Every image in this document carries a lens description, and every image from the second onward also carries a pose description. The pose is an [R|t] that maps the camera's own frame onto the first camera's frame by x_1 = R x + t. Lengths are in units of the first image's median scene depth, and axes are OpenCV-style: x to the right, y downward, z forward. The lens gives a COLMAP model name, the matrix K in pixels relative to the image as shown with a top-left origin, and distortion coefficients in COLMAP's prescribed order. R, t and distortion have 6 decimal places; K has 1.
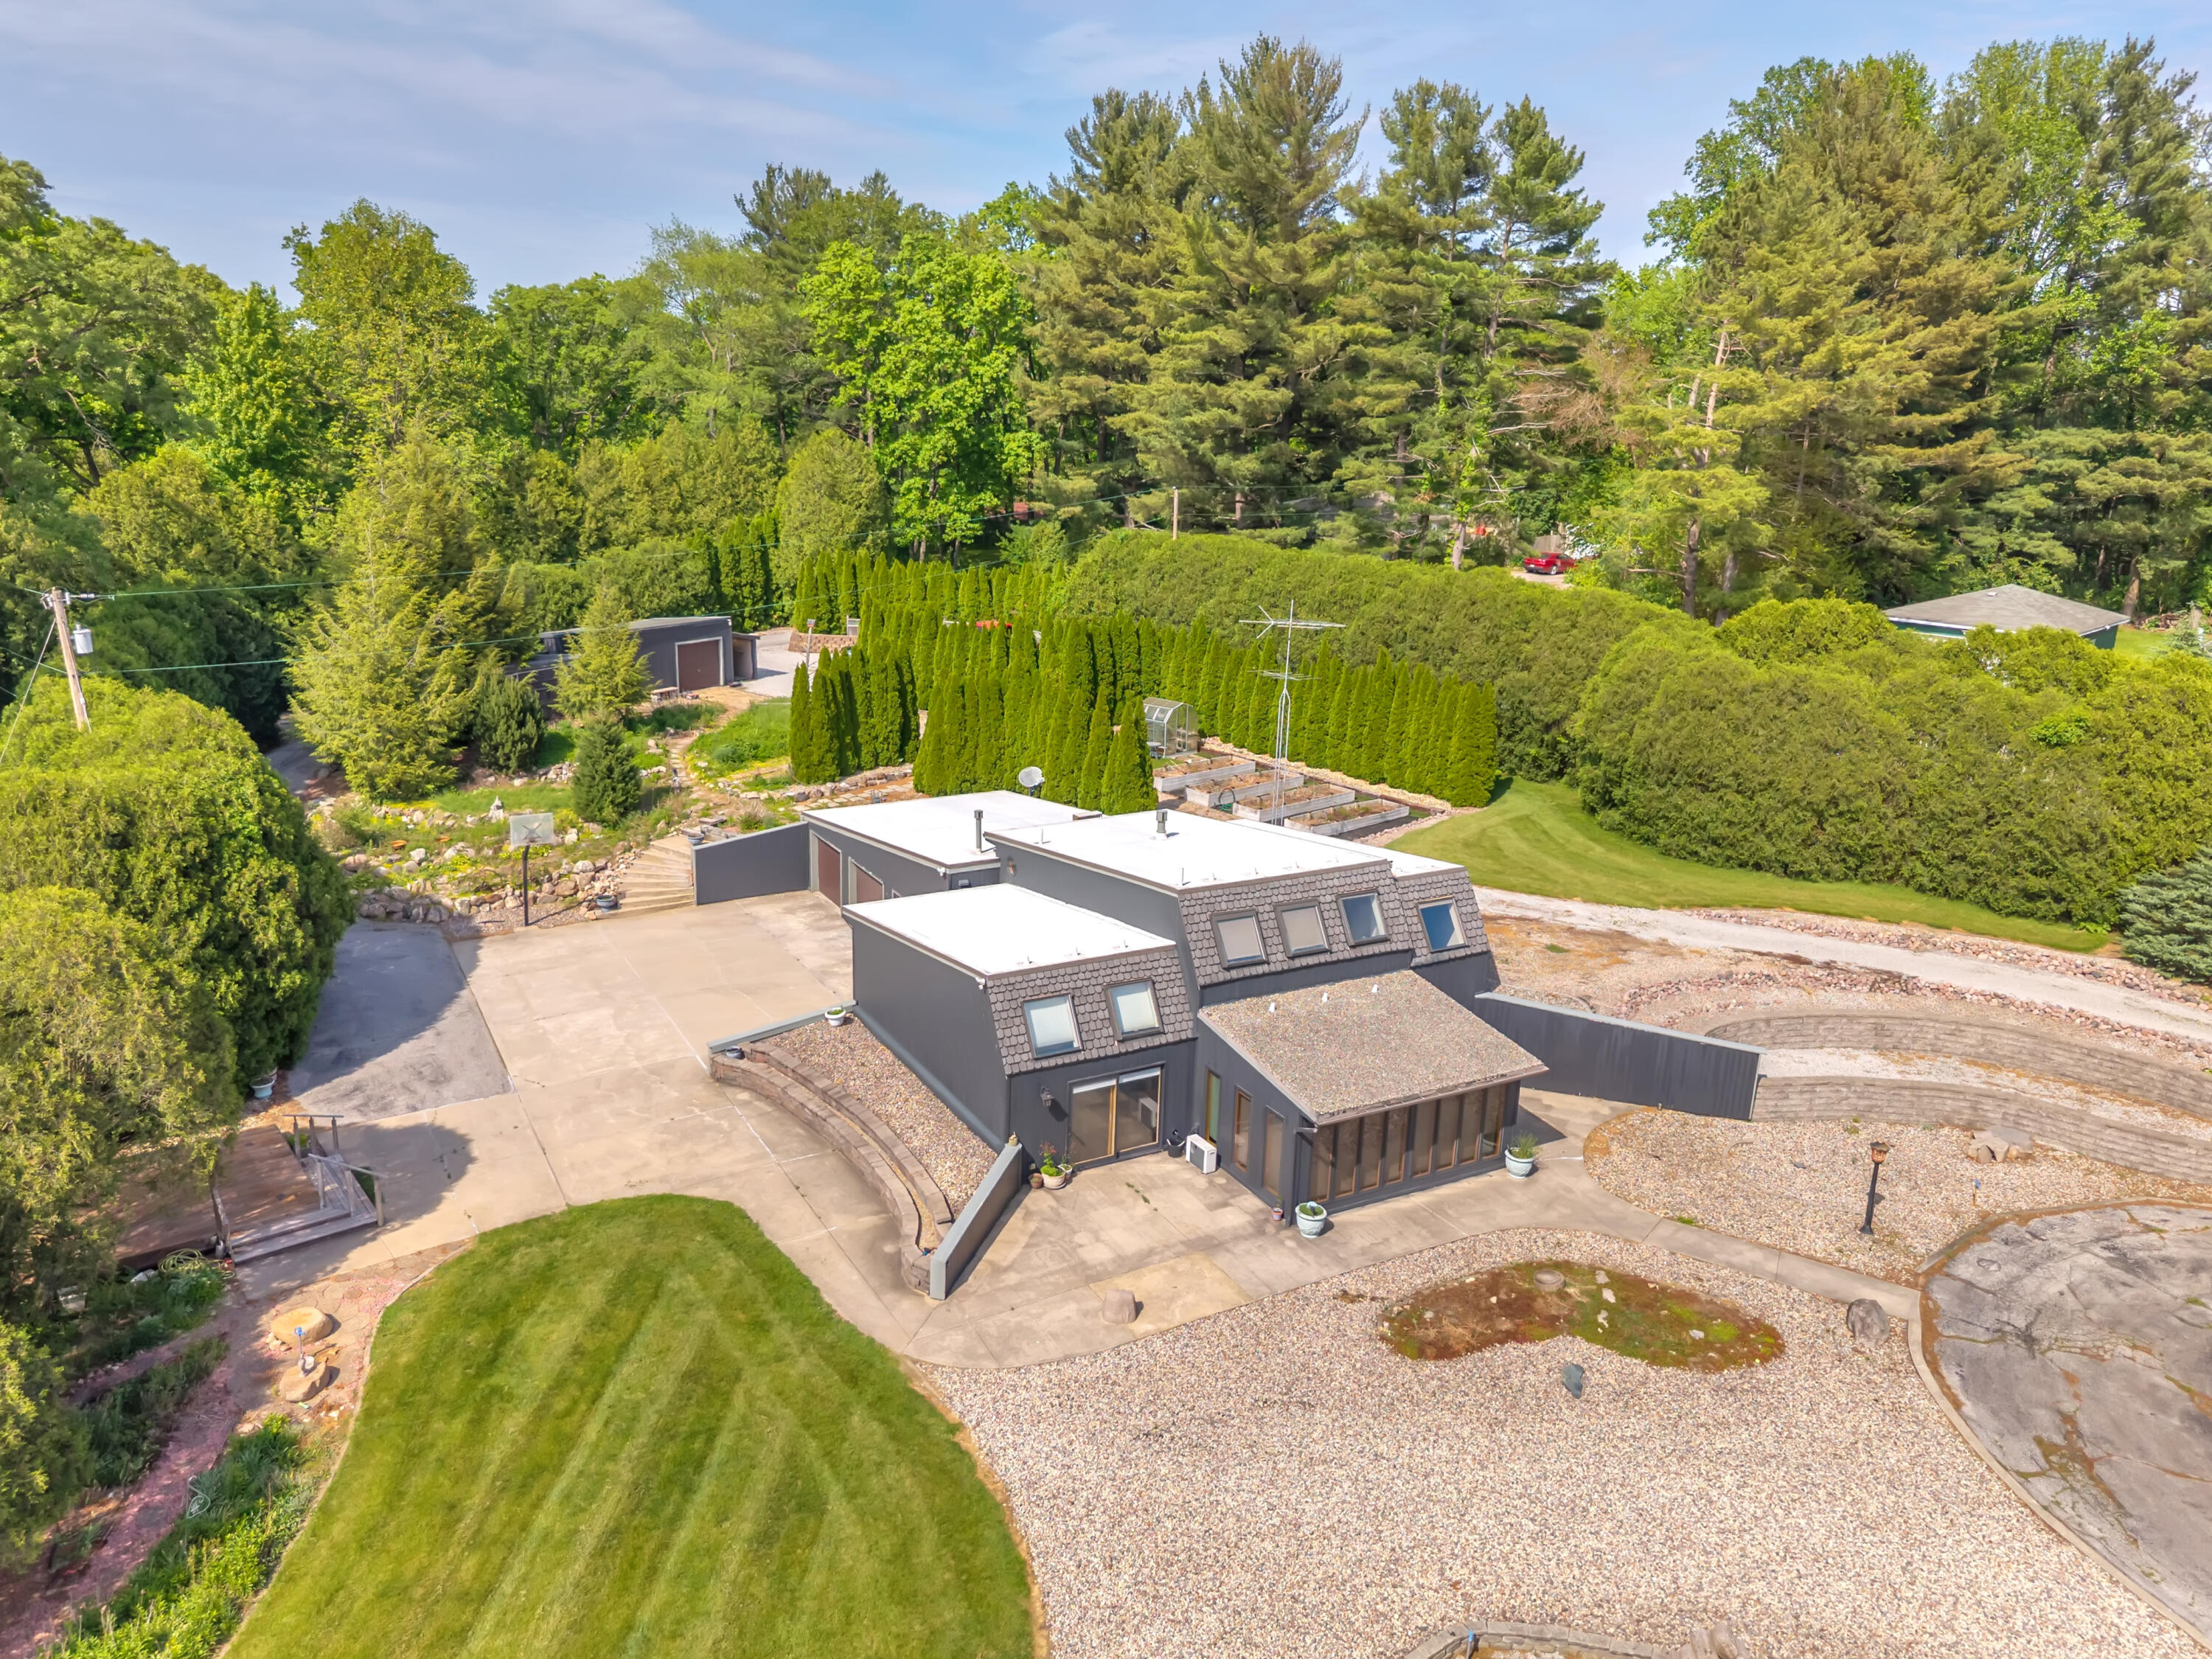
lens RADIAL K [[1574.2, 0, 1046.6], [0, 1574.2, 794.9], [0, 0, 1]] dist [0.027131, -0.028896]
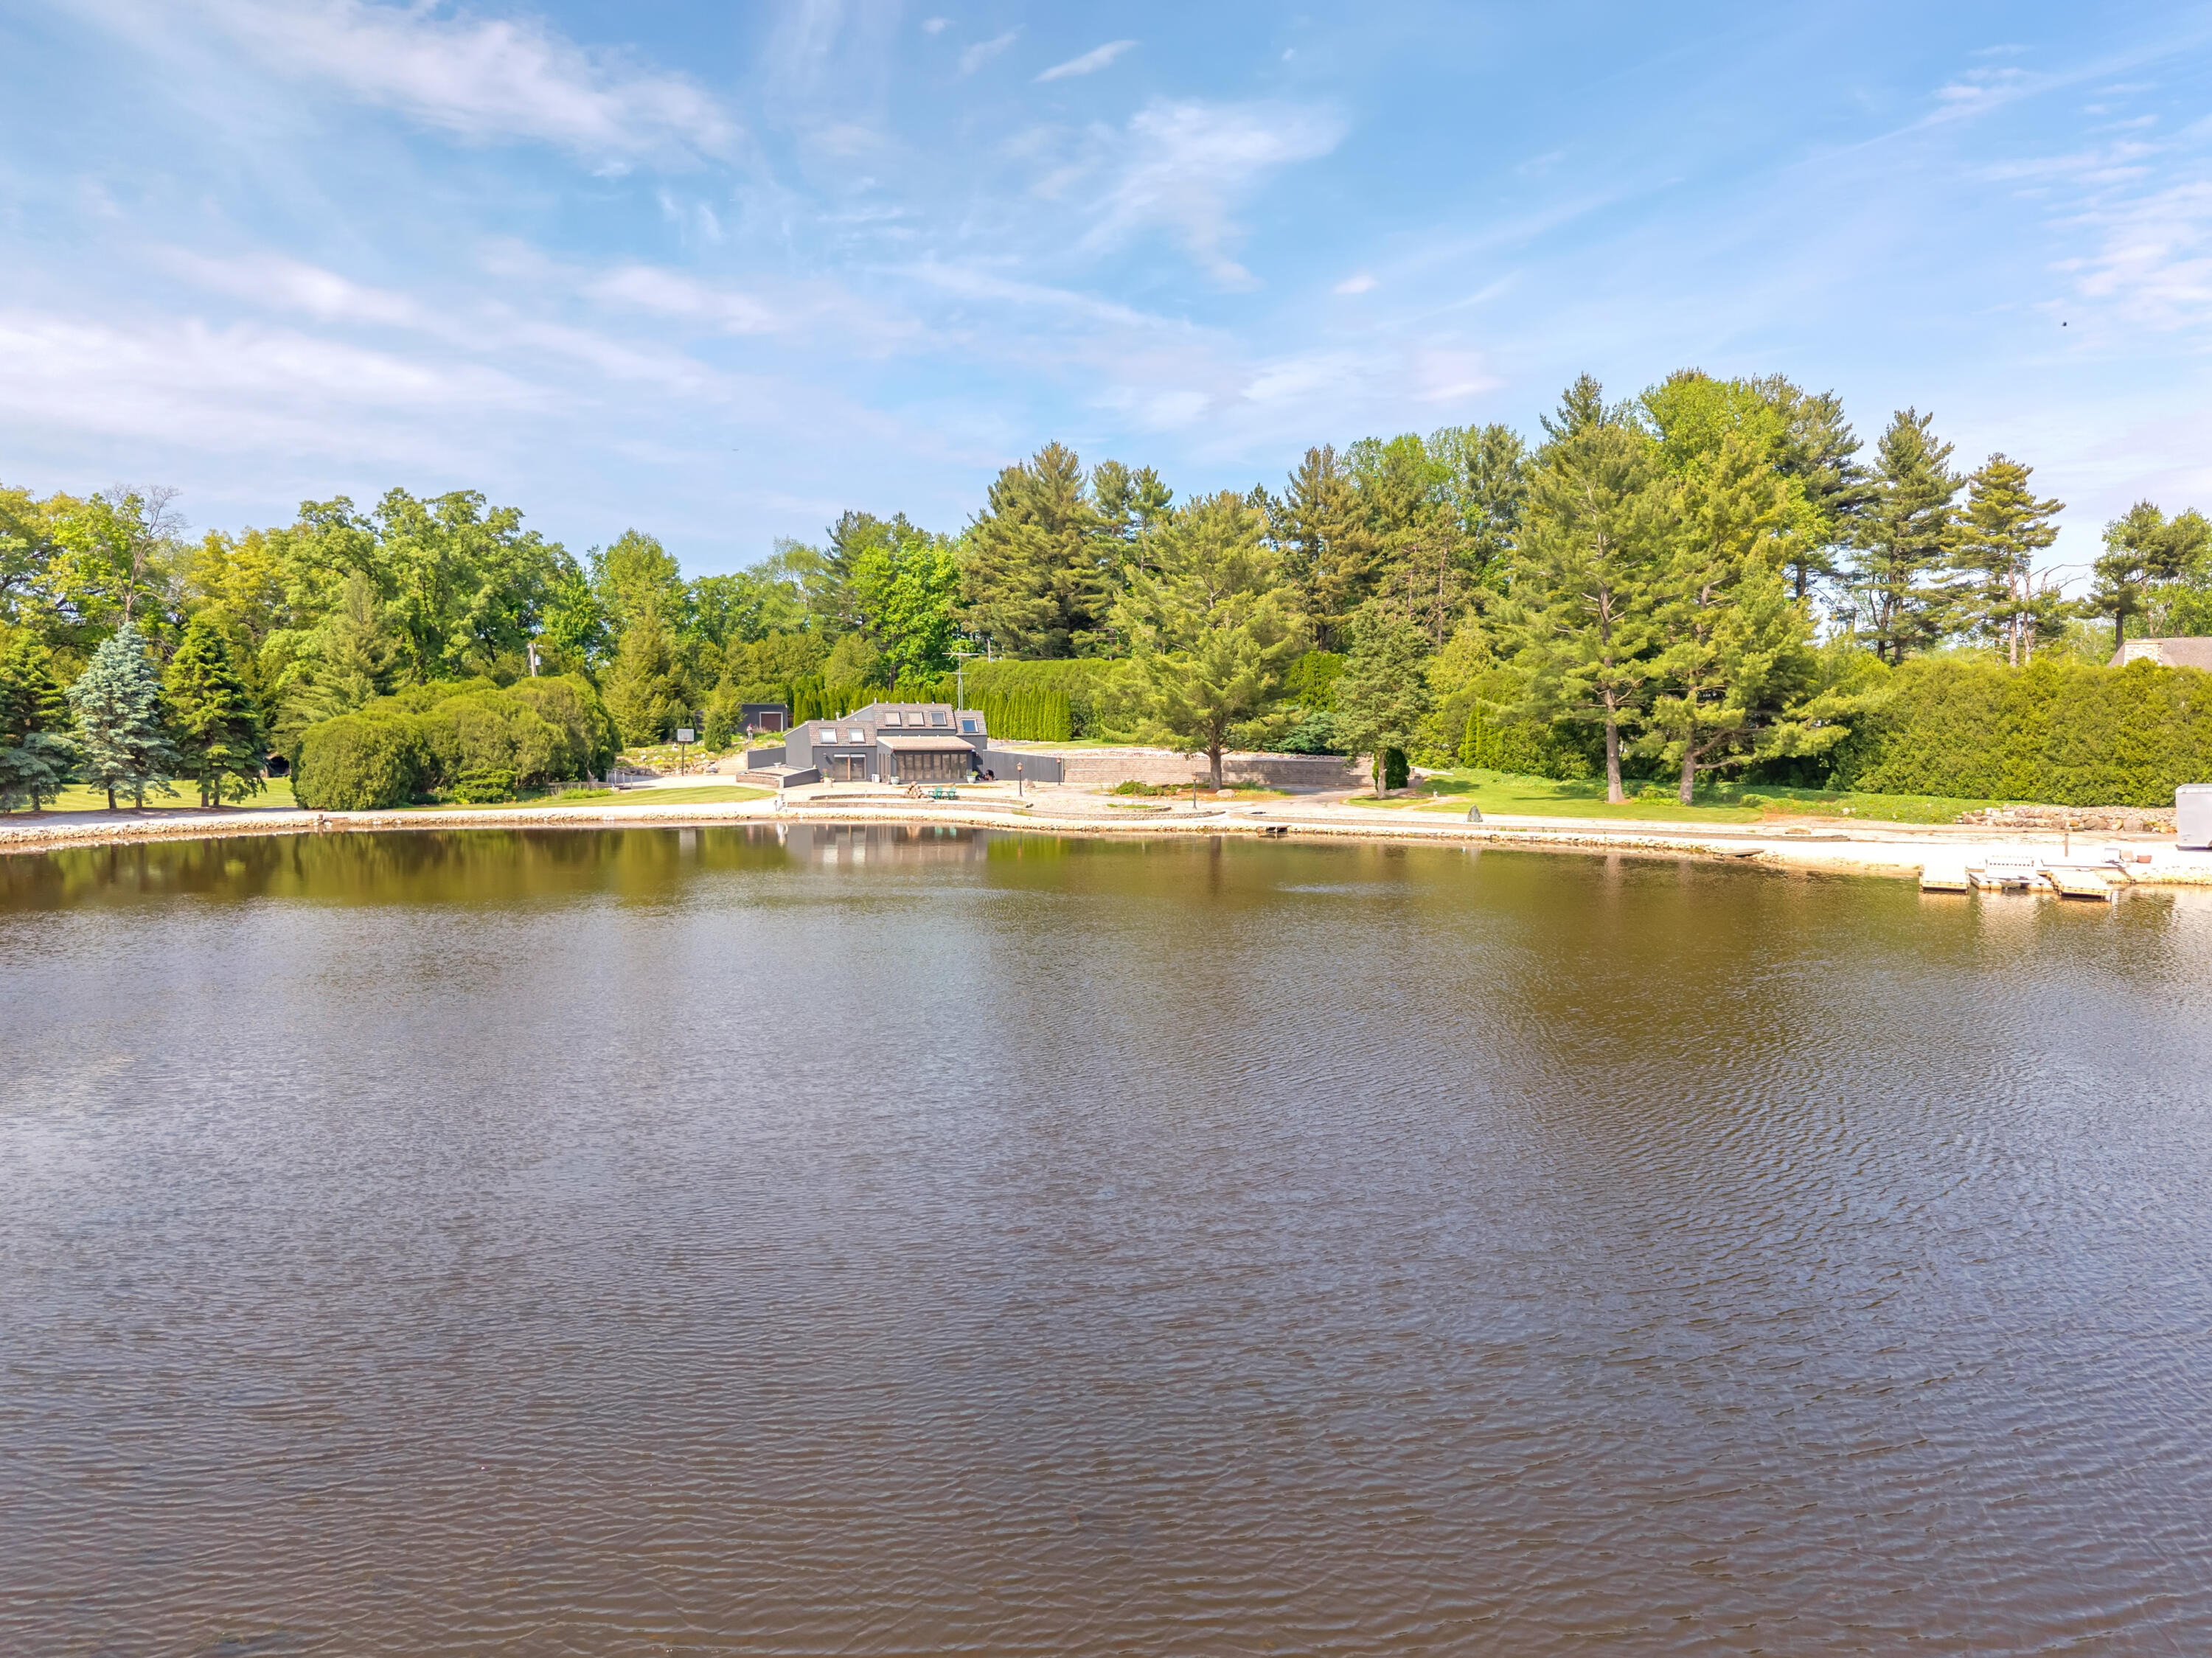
lens RADIAL K [[1506.3, 0, 1117.5], [0, 1506.3, 834.5], [0, 0, 1]] dist [0.064635, -0.129218]
pose [[0.997545, -0.018011, -0.067672, 0.497952], [0.005897, 0.984532, -0.175103, 0.549835], [0.069779, 0.174274, 0.982222, -1.252291]]
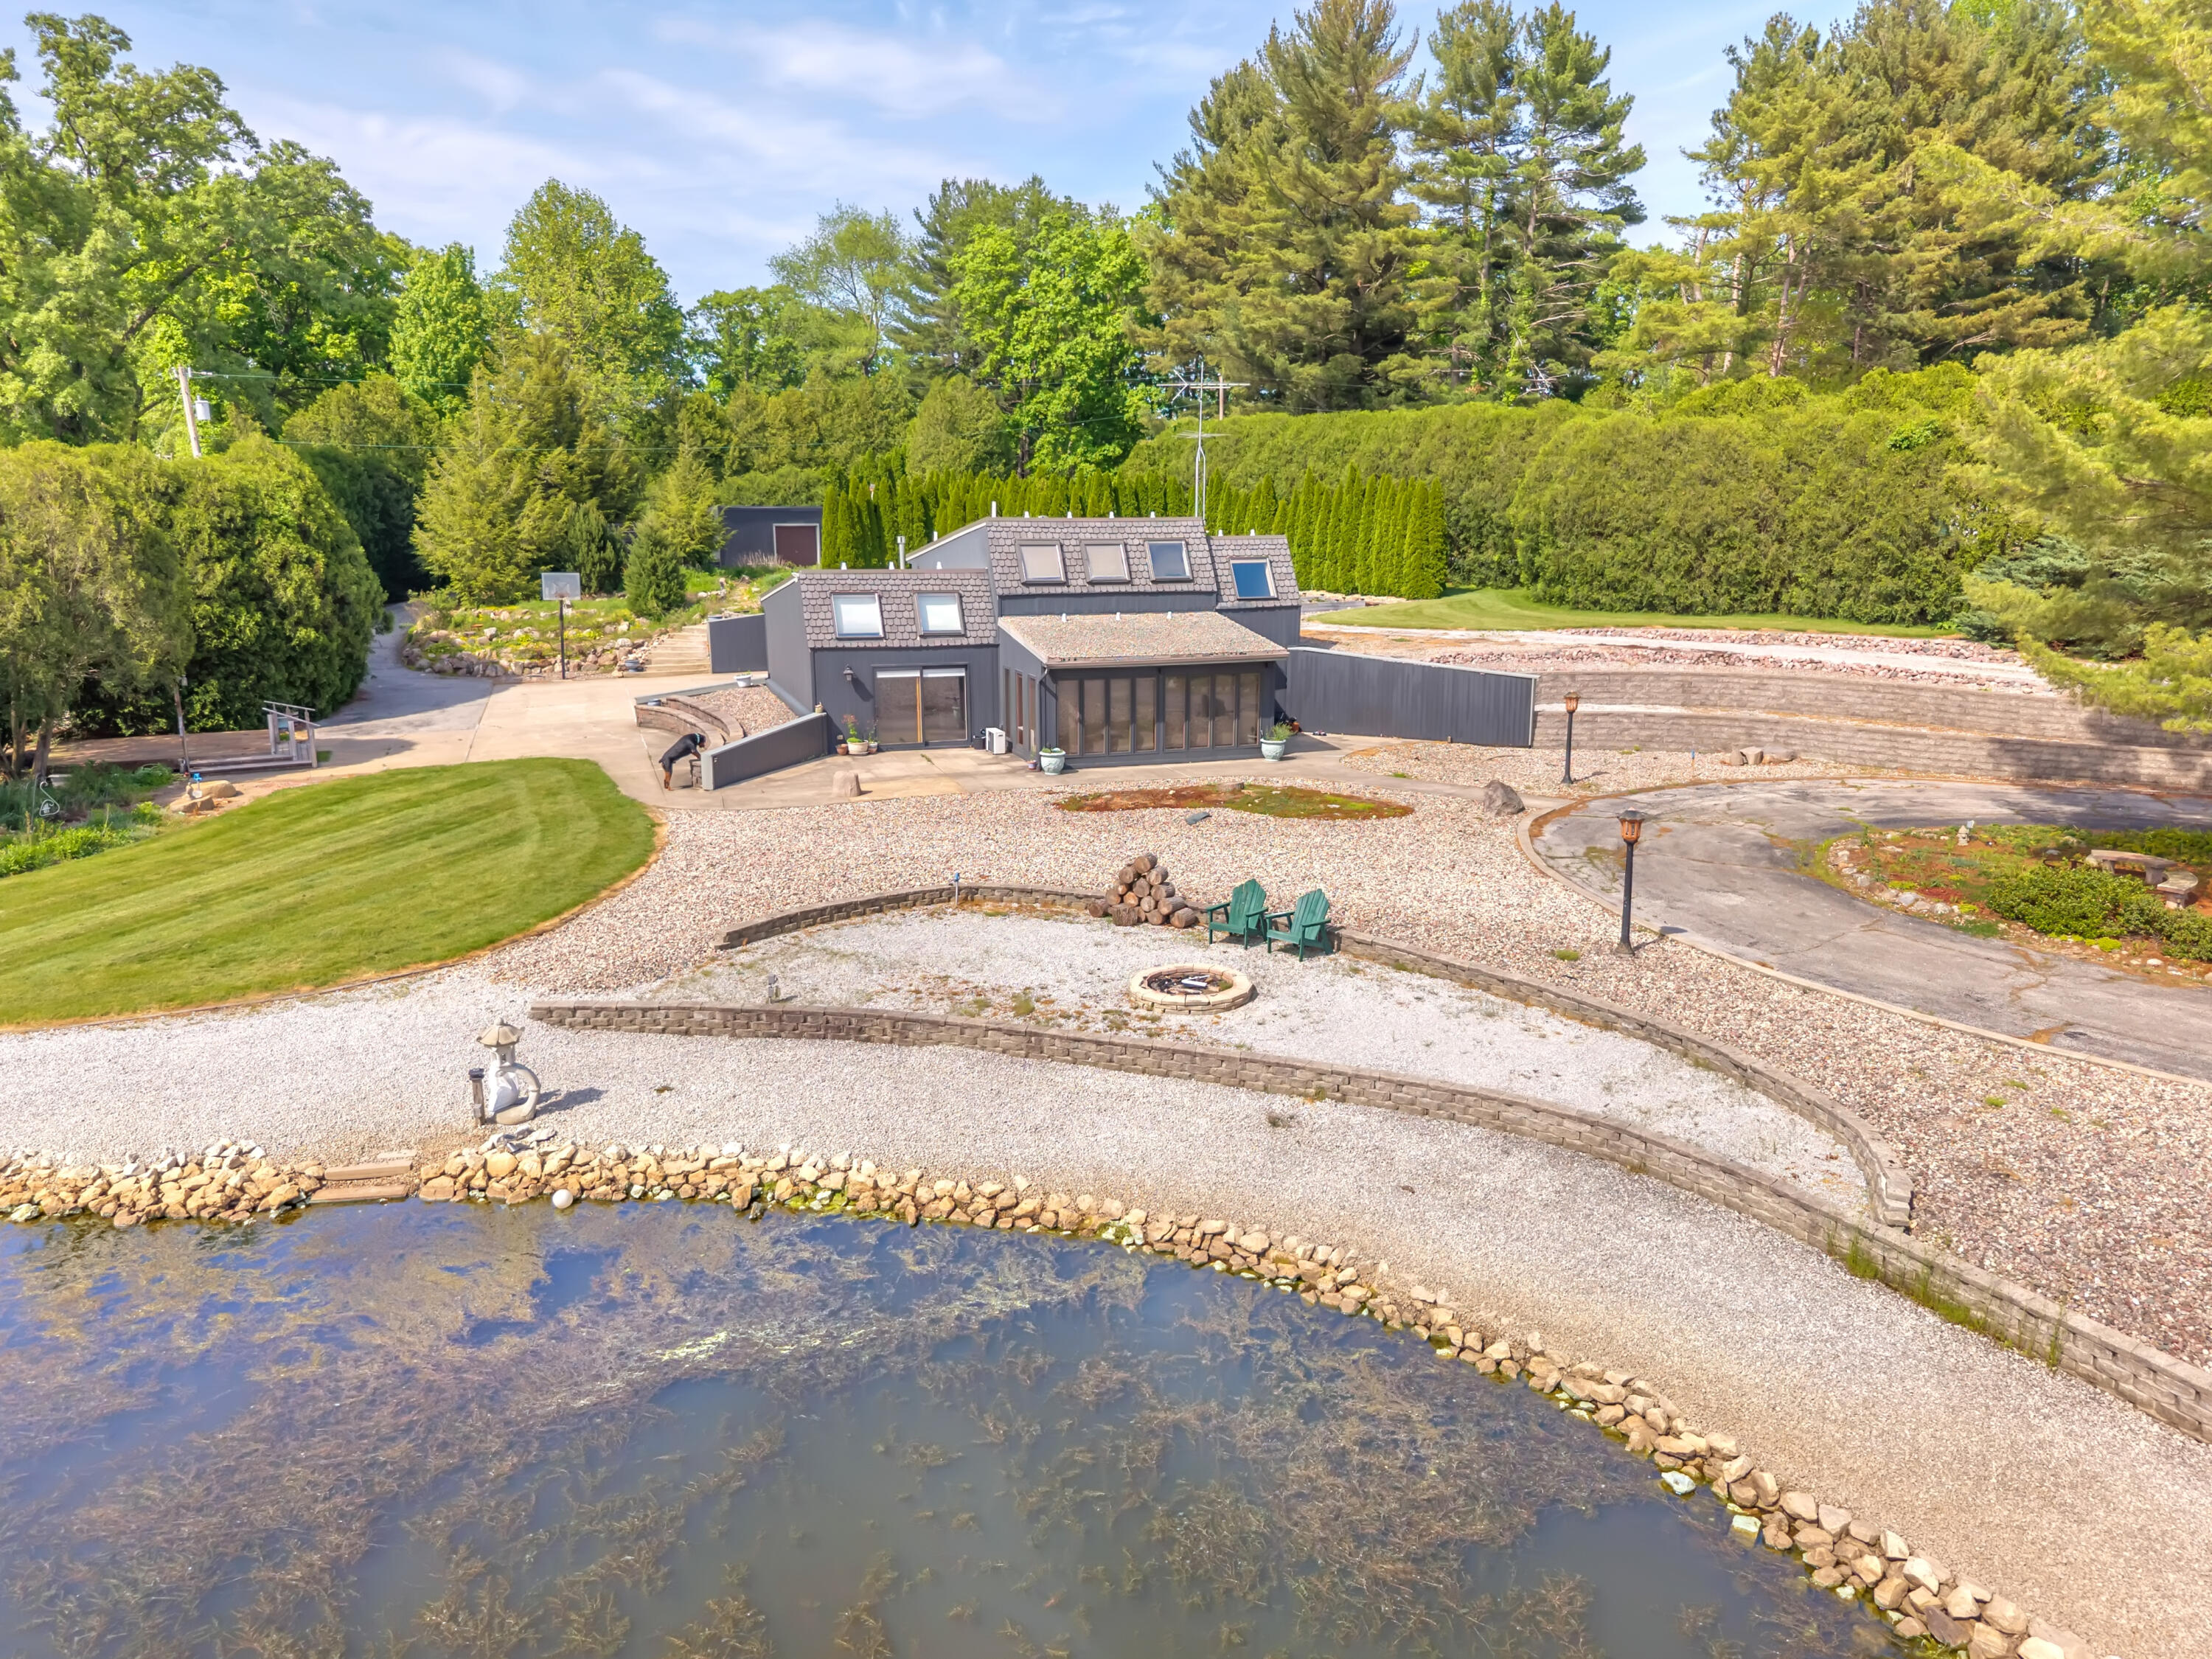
lens RADIAL K [[1529.0, 0, 1102.0], [0, 1529.0, 827.1], [0, 0, 1]] dist [0.020608, -0.023535]
pose [[0.987414, 0.009287, -0.157885, 0.213933], [-0.016942, 0.998741, -0.047211, 0.208598], [0.157248, 0.049292, 0.986328, -0.046291]]
